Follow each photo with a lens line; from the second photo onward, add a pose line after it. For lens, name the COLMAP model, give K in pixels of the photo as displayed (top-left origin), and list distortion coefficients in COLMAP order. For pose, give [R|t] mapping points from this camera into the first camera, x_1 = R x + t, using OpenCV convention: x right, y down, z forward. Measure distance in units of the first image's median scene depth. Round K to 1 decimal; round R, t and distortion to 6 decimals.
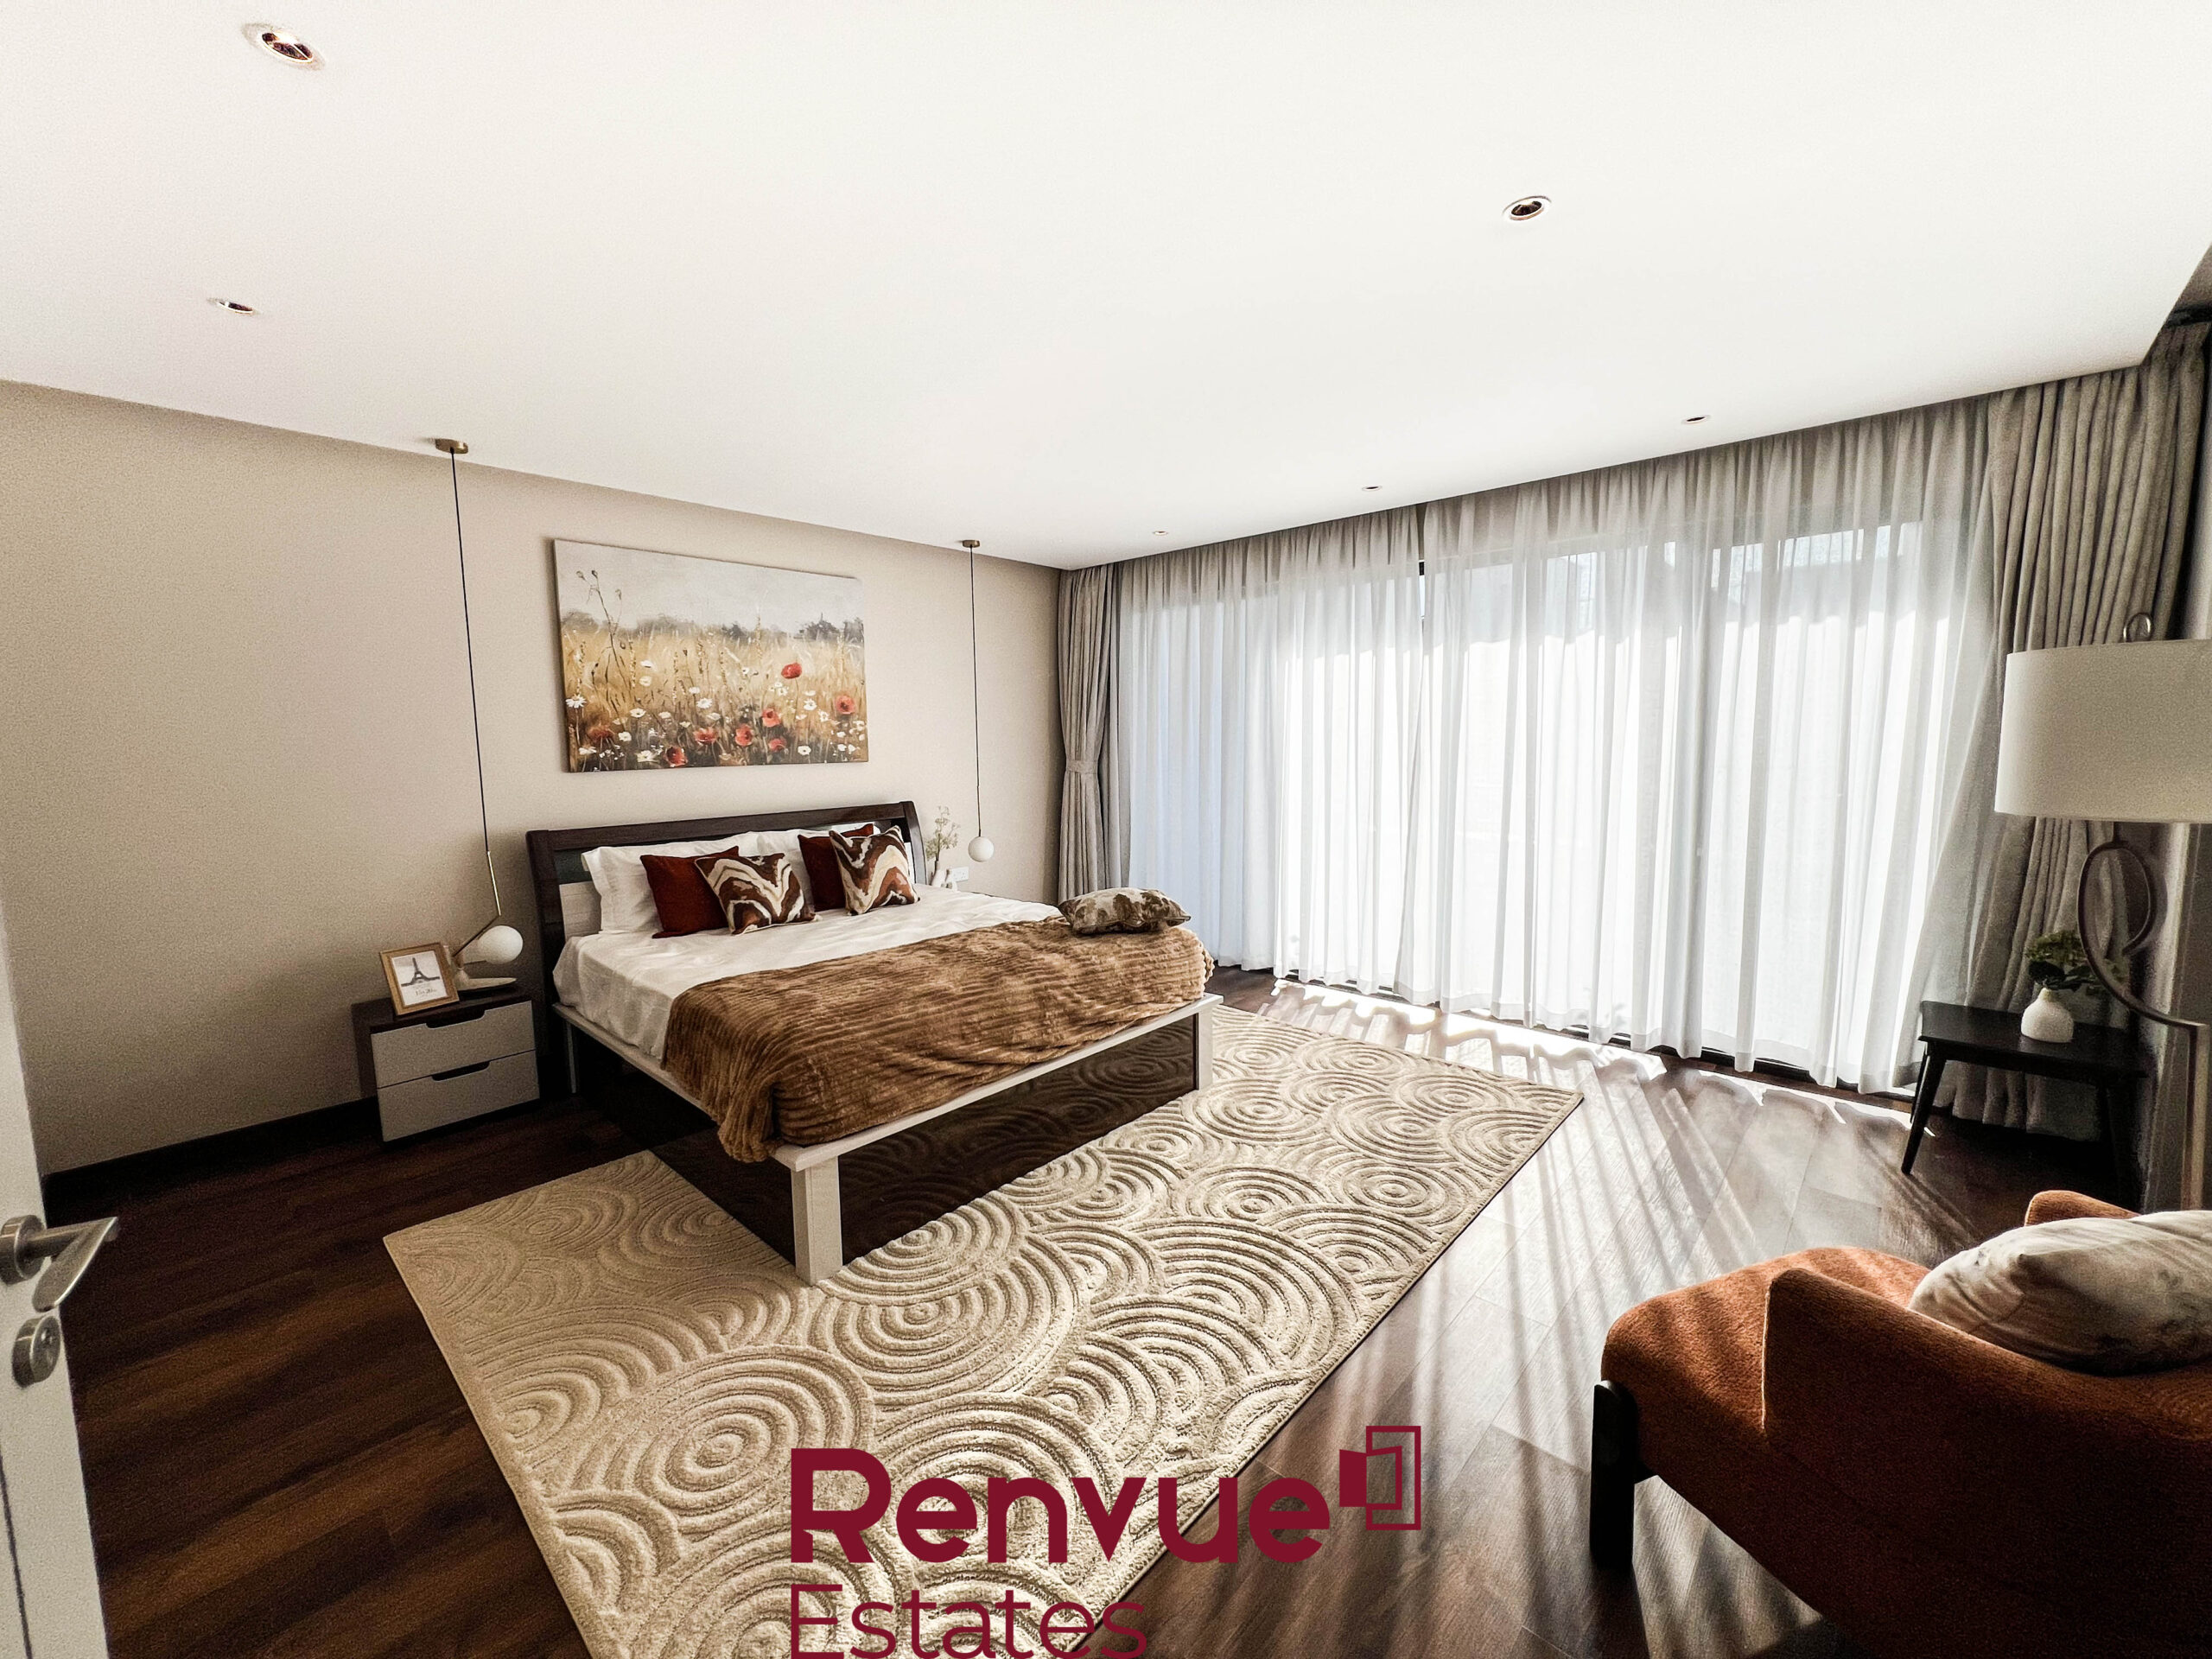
lens RADIAL K [[895.3, 0, 1110.3], [0, 895.3, 825.8], [0, 0, 1]] dist [0.000556, 0.000281]
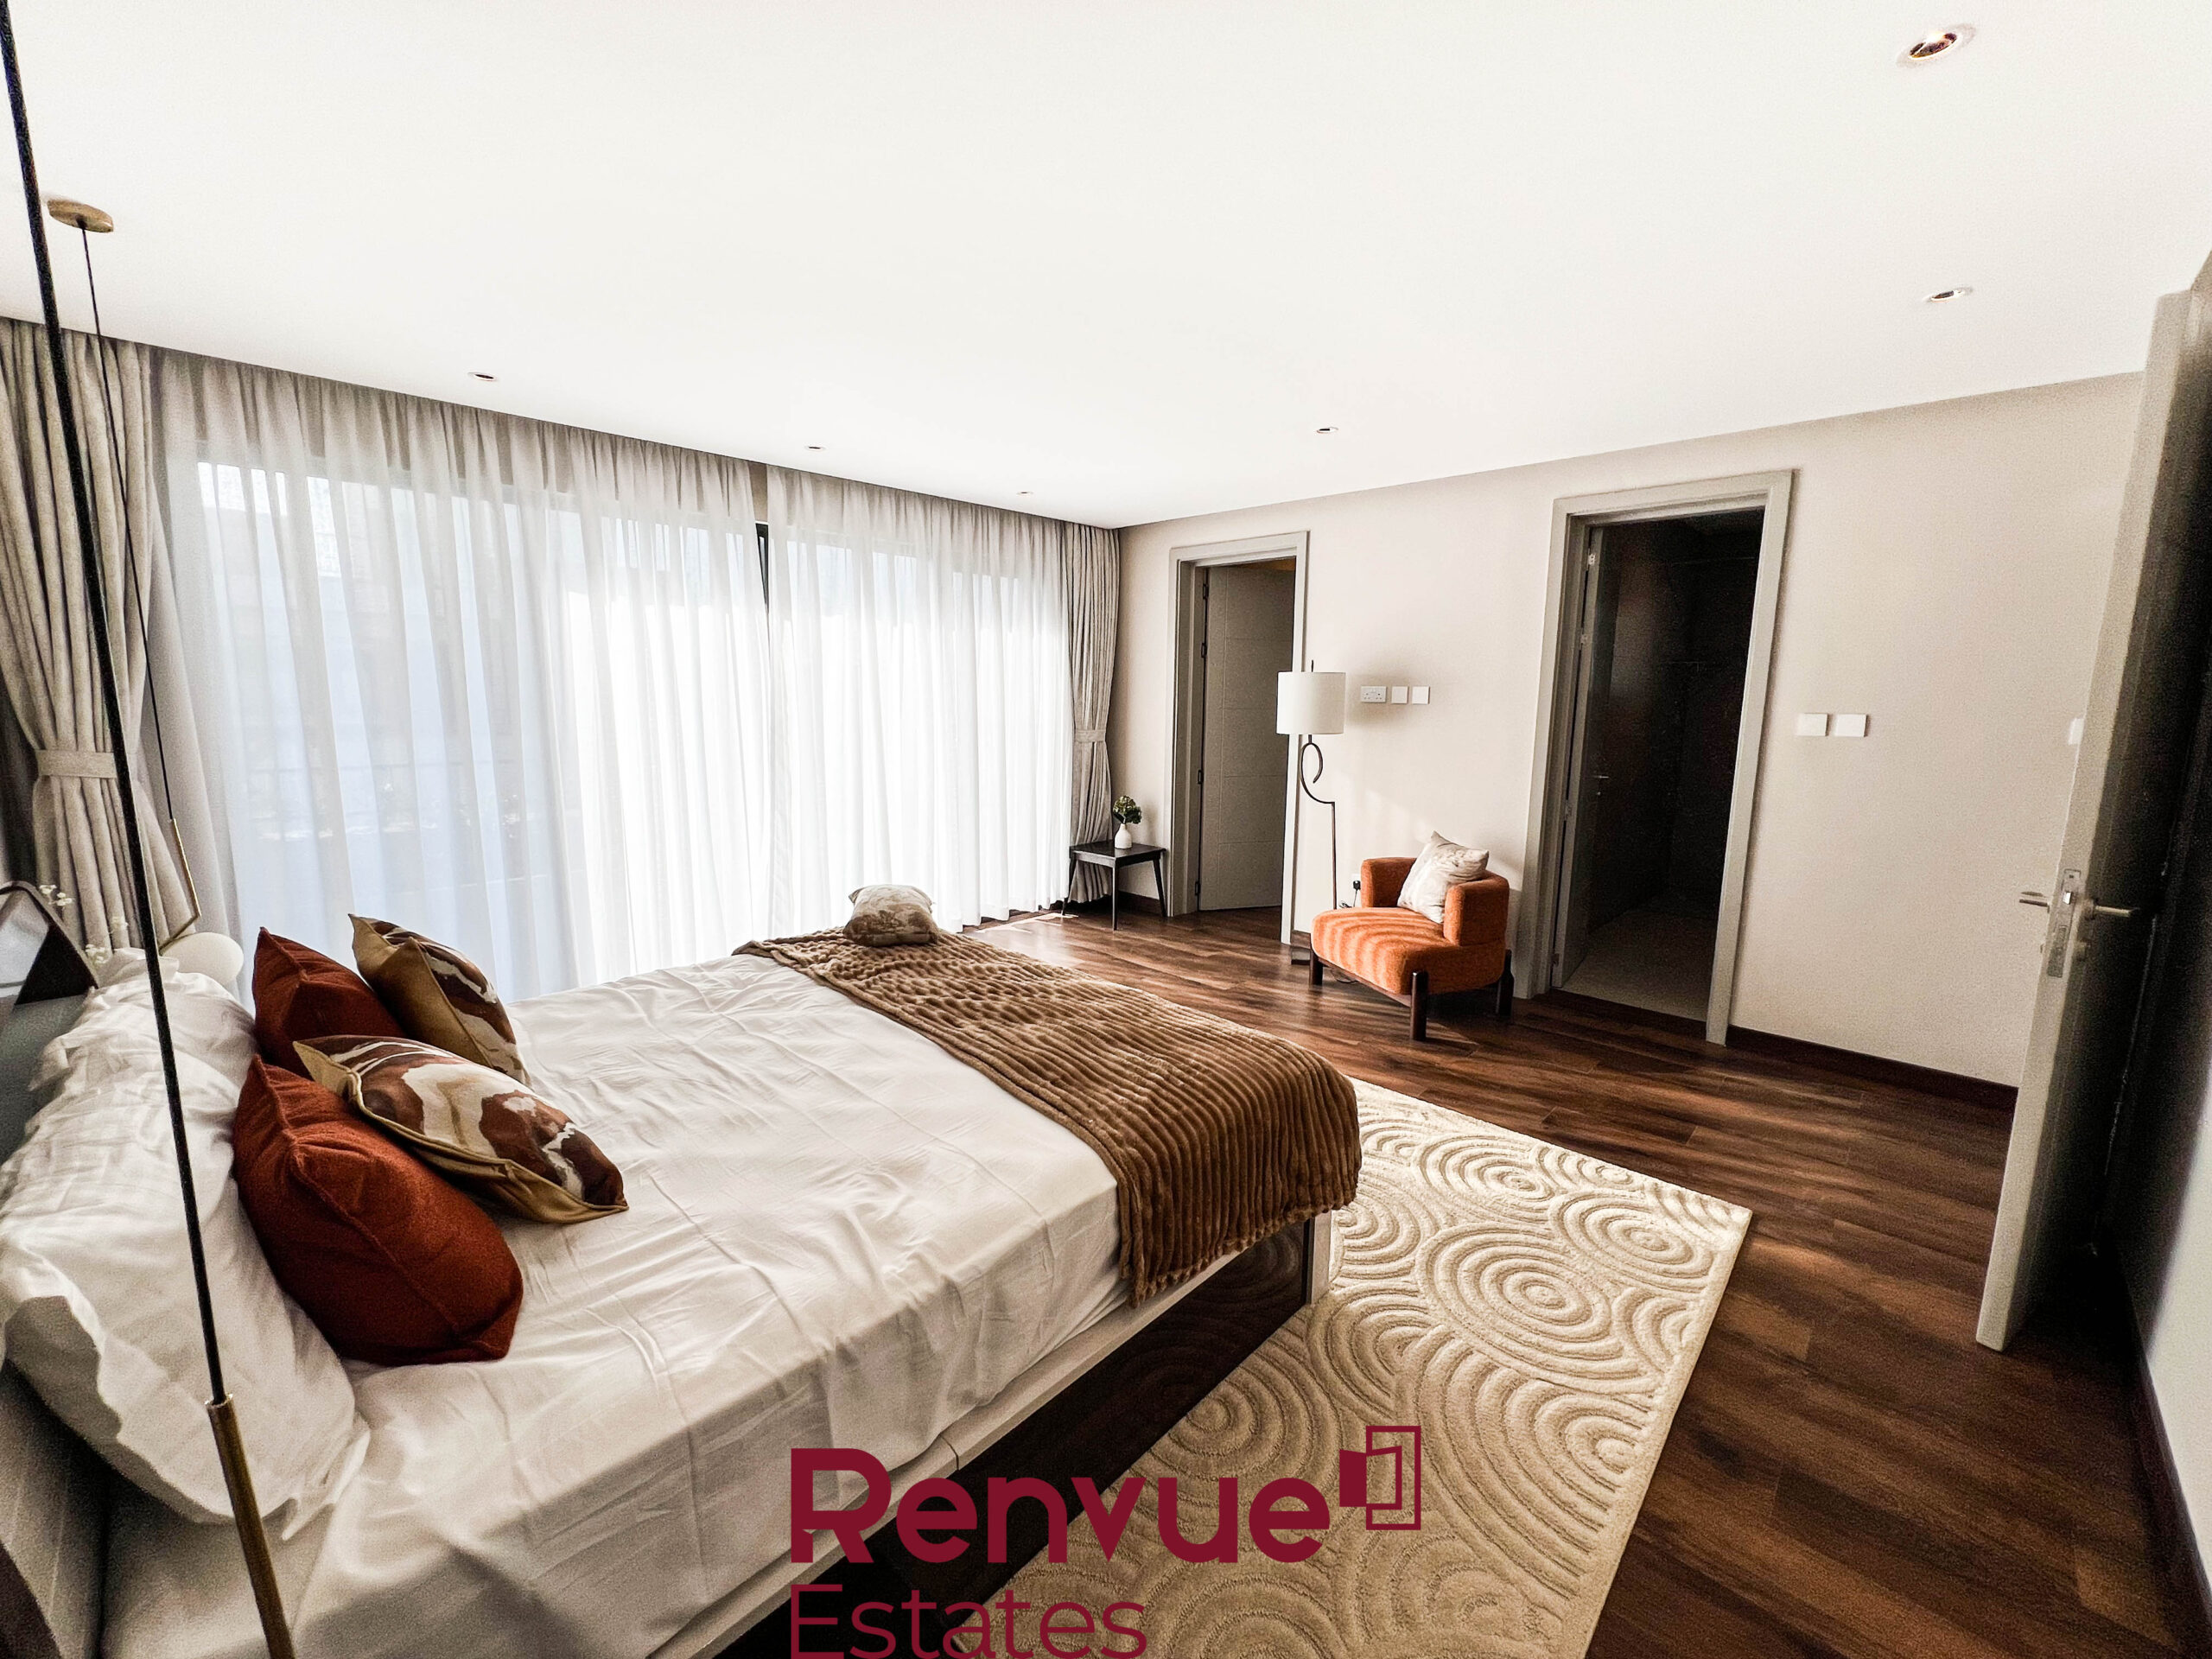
lens RADIAL K [[895.3, 0, 1110.3], [0, 895.3, 825.8], [0, 0, 1]] dist [0.000556, 0.000281]
pose [[0.006645, -0.137124, 0.990532, -0.790085], [0.102240, 0.985456, 0.135735, -0.075533], [-0.994738, 0.100370, 0.020568, 0.764865]]
